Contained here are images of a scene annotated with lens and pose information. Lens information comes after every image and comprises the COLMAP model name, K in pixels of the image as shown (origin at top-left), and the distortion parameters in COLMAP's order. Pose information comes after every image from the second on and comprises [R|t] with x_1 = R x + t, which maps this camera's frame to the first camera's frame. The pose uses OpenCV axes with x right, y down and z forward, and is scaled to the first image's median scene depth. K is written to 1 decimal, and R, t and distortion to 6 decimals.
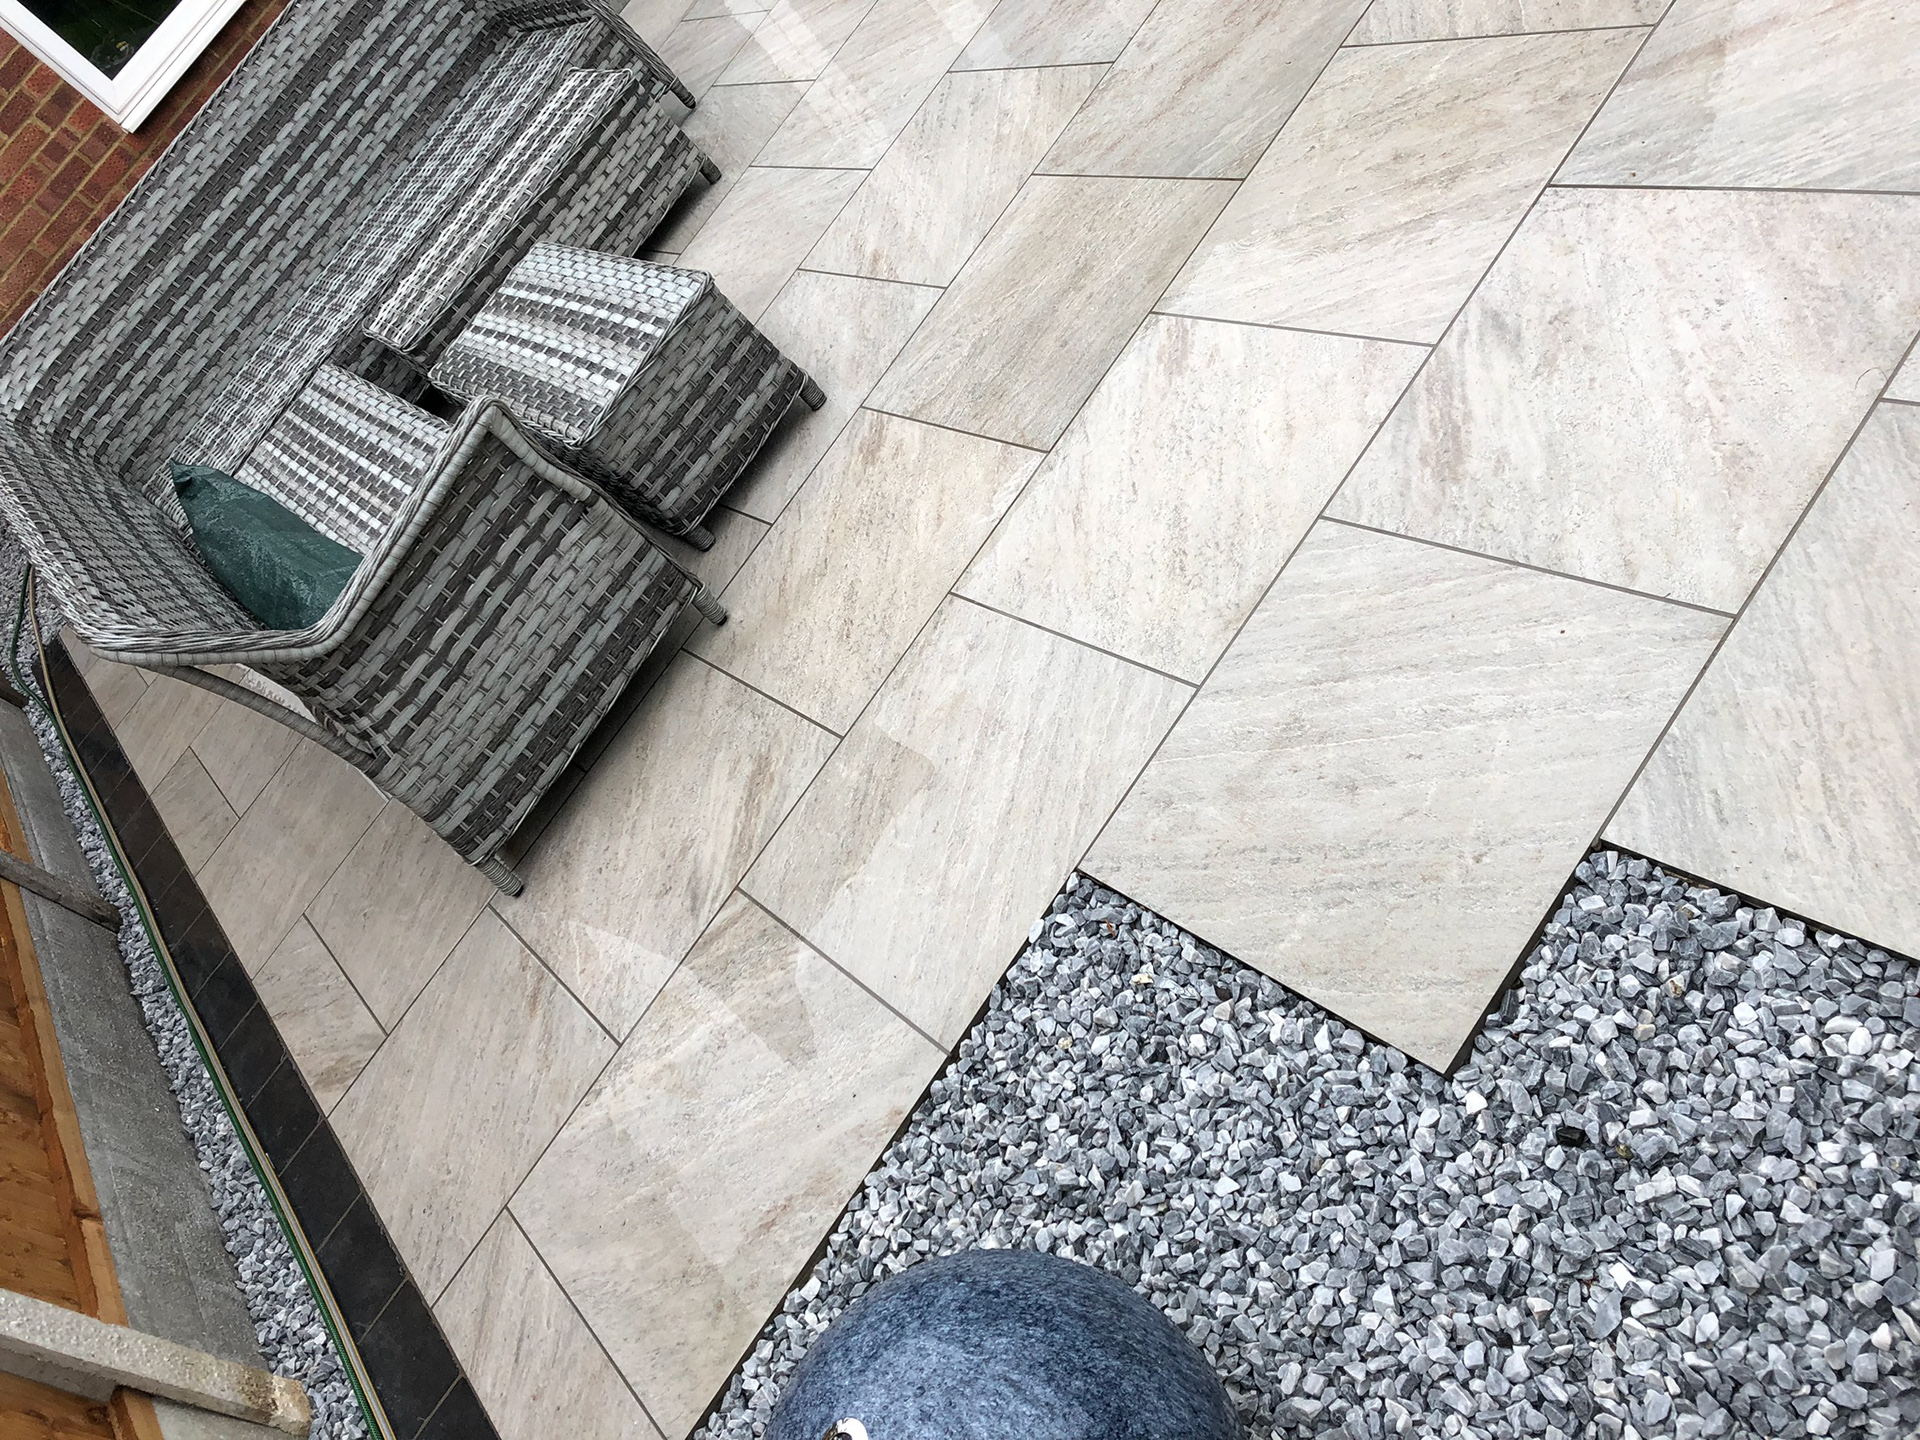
lens RADIAL K [[1550.8, 0, 943.7], [0, 1550.8, 717.7], [0, 0, 1]] dist [0.030346, -0.033464]
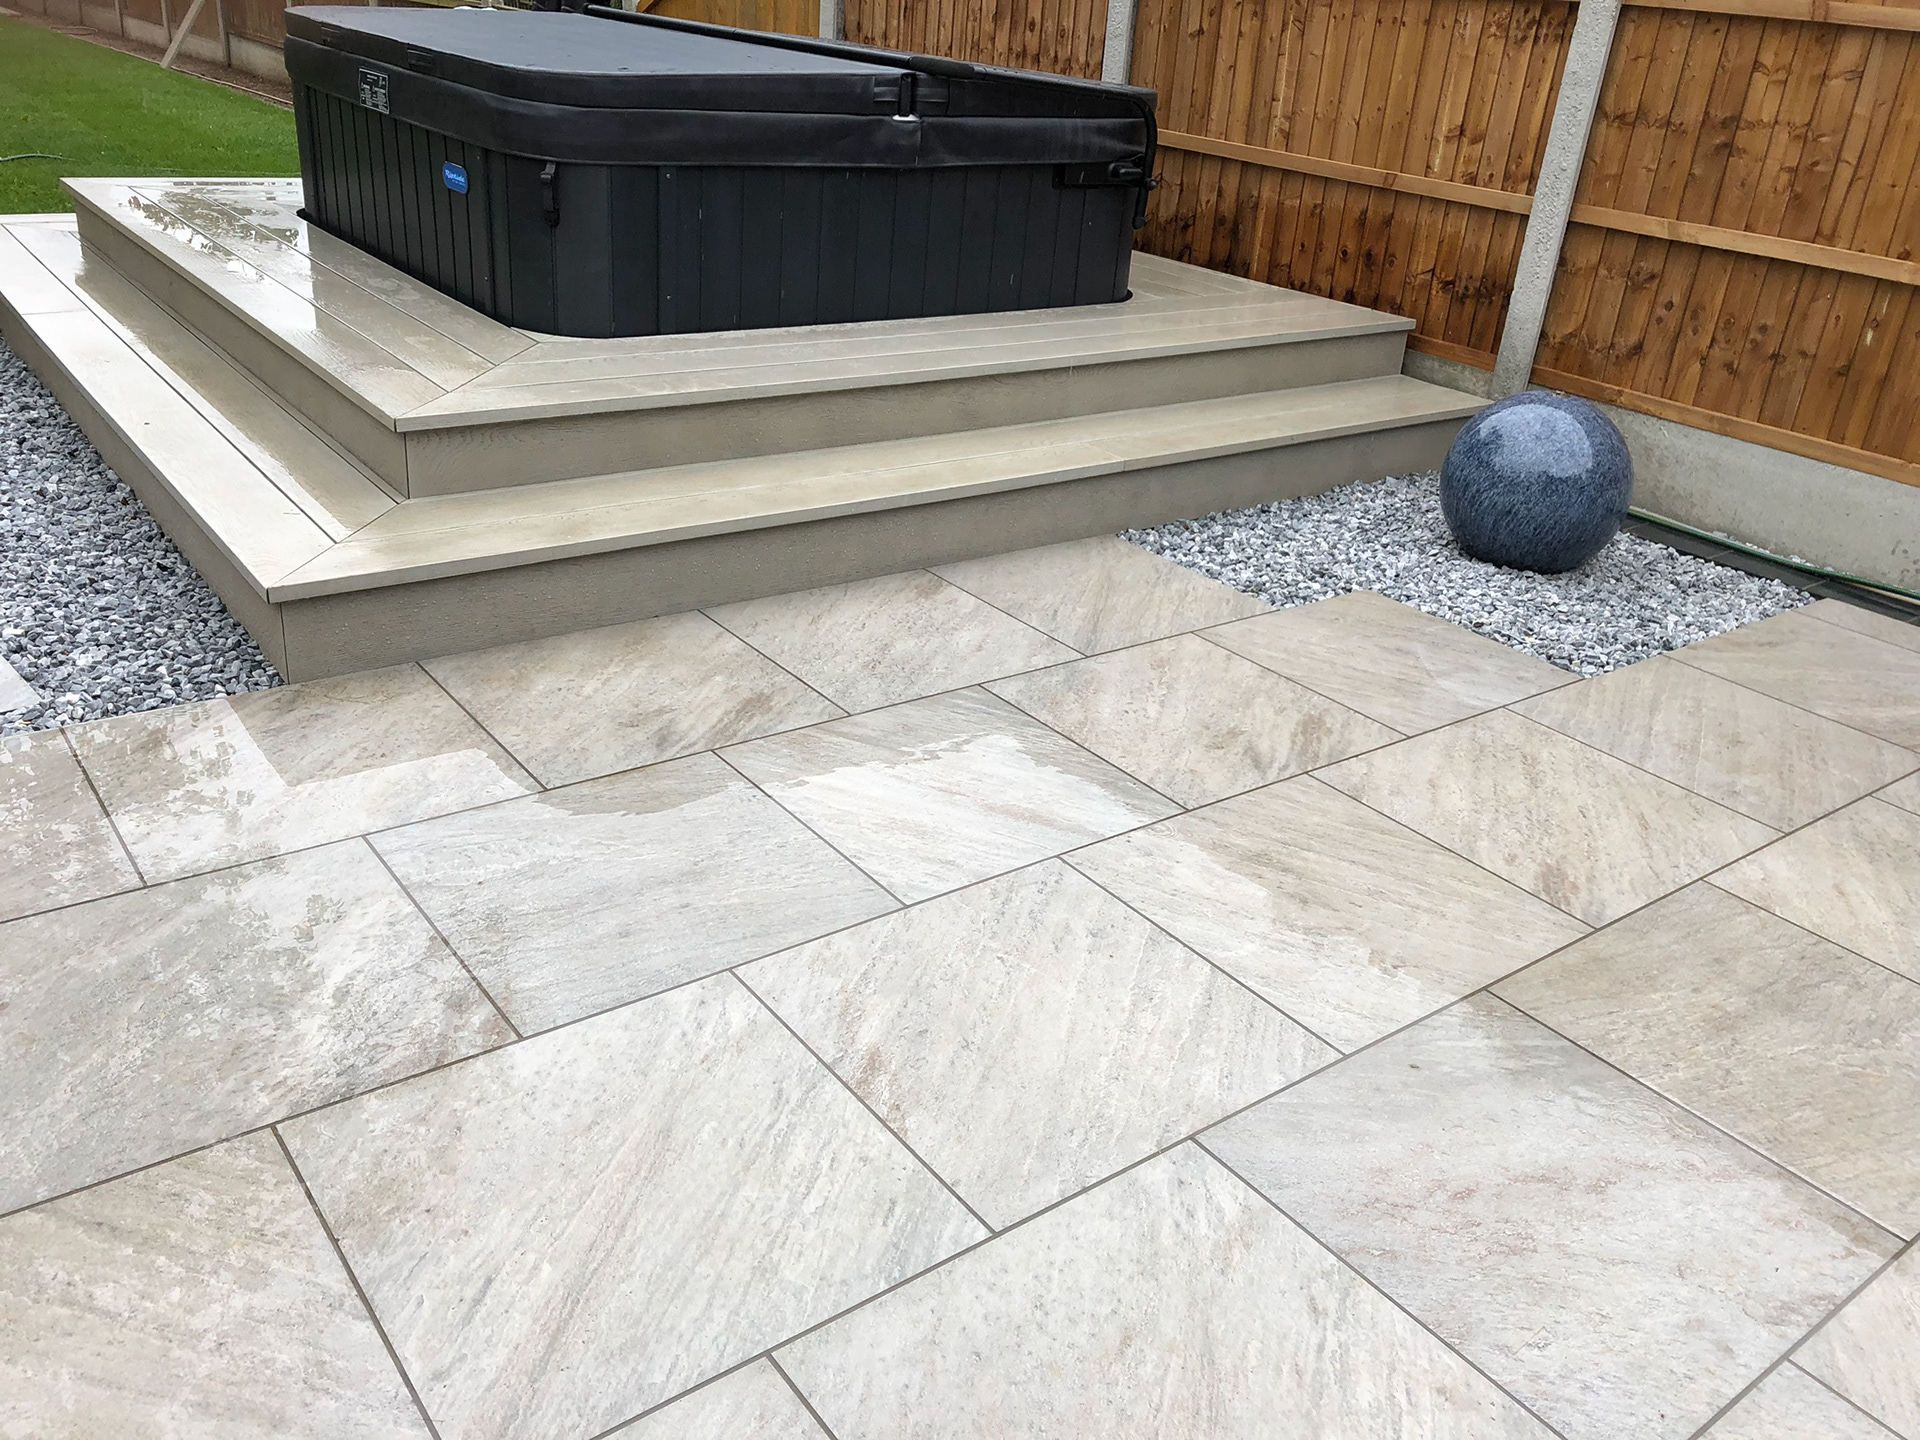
lens RADIAL K [[1574.3, 0, 966.4], [0, 1574.3, 696.1], [0, 0, 1]] dist [0.017137, 0.003743]
pose [[-0.848576, 0.427861, 0.311214, 0.099321], [0.426618, 0.205450, 0.880788, -1.238879], [0.312916, 0.880185, -0.356873, 1.077861]]
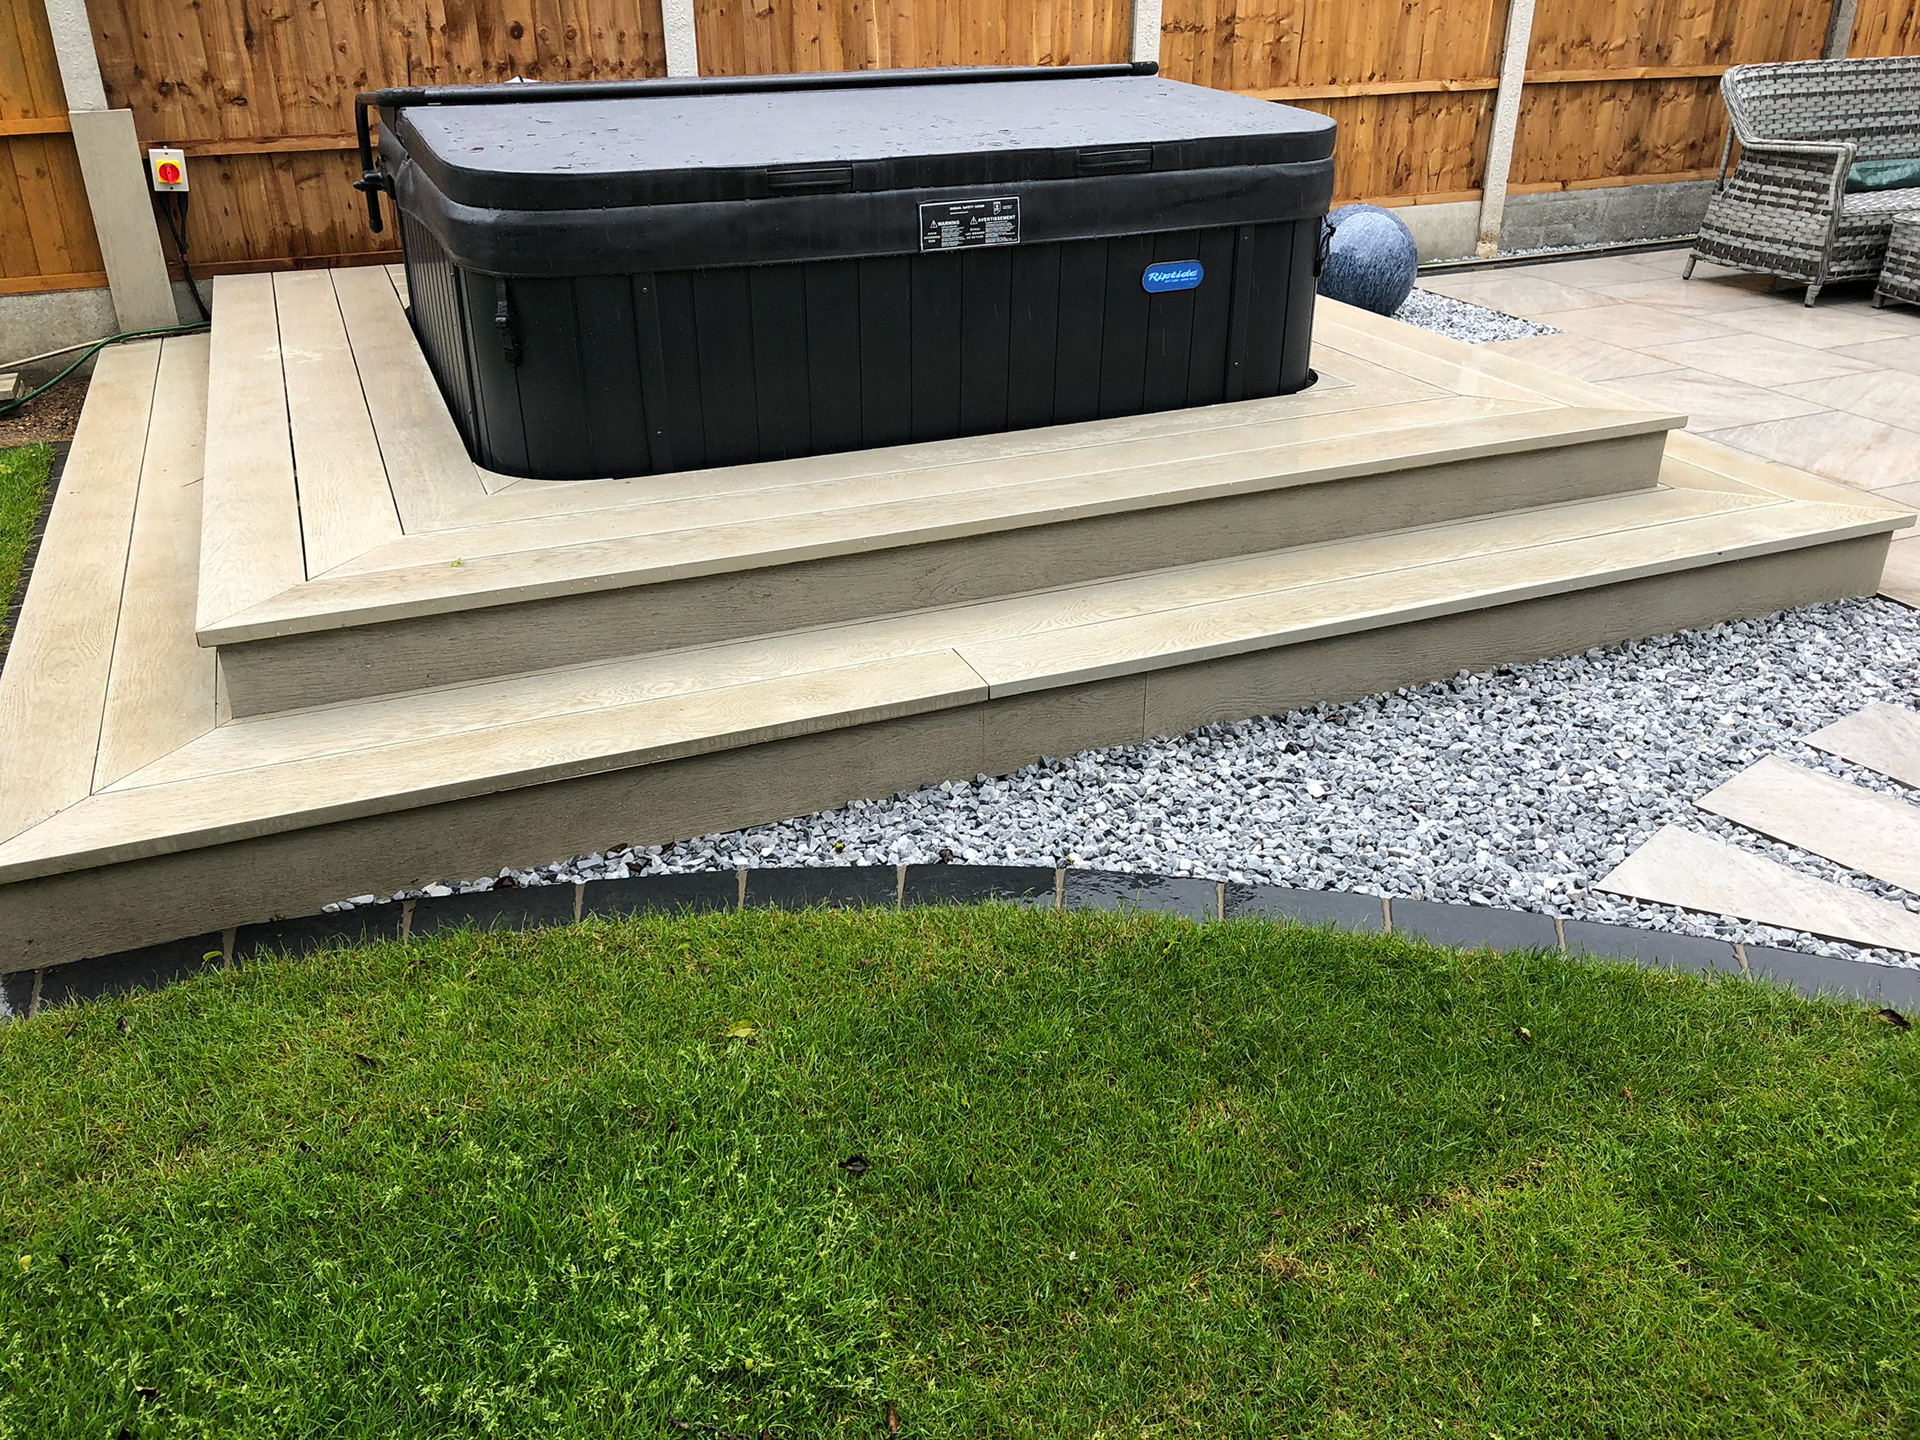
lens RADIAL K [[1569.7, 0, 946.3], [0, 1569.7, 695.2], [0, 0, 1]] dist [0.012742, 0.012103]
pose [[-0.303578, 0.856277, -0.417887, 1.709073], [-0.566296, 0.190565, 0.801869, -1.116572], [0.766257, 0.480078, 0.427055, -0.611859]]
